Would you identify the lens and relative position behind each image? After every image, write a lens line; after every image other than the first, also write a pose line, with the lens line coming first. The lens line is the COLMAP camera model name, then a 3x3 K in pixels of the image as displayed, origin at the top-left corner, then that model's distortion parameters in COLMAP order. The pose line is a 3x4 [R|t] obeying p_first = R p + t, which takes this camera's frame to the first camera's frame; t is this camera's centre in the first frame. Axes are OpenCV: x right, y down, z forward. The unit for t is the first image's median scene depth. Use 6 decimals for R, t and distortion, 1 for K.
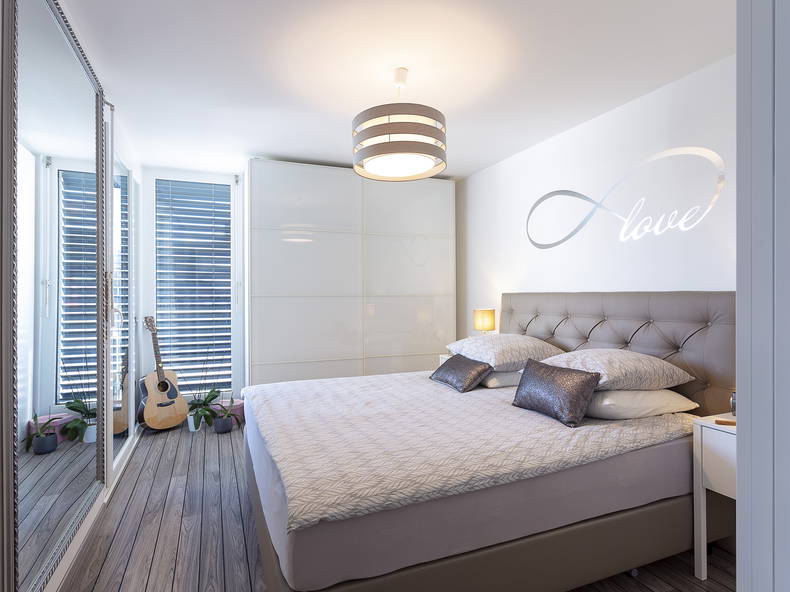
lens RADIAL K [[434.9, 0, 395.0], [0, 434.9, 296.0], [0, 0, 1]] dist [0.000991, 0.000484]
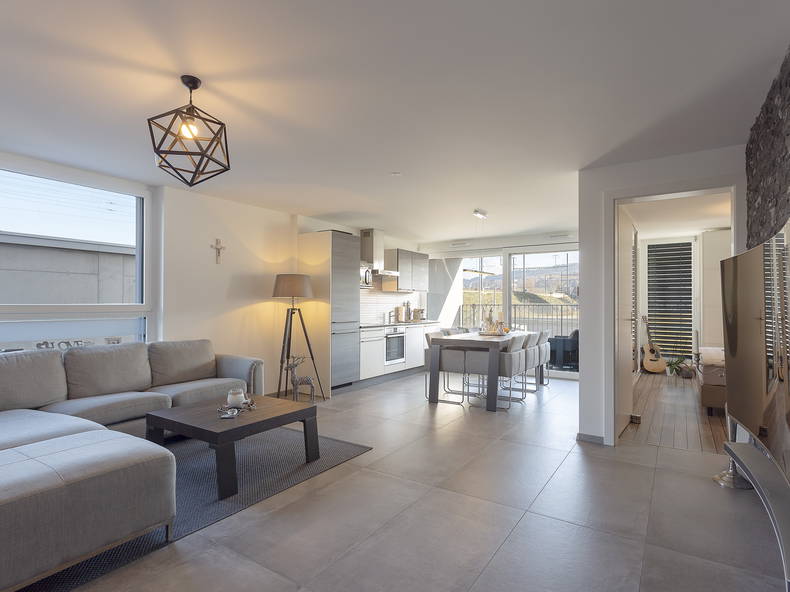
lens RADIAL K [[434.9, 0, 395.0], [0, 434.9, 296.0], [0, 0, 1]] dist [0.000991, 0.000484]
pose [[0.559032, -0.006841, -0.829118, 0.448008], [-0.007792, 0.999878, -0.013504, -0.007371], [0.829109, 0.014009, 0.558911, -1.066874]]
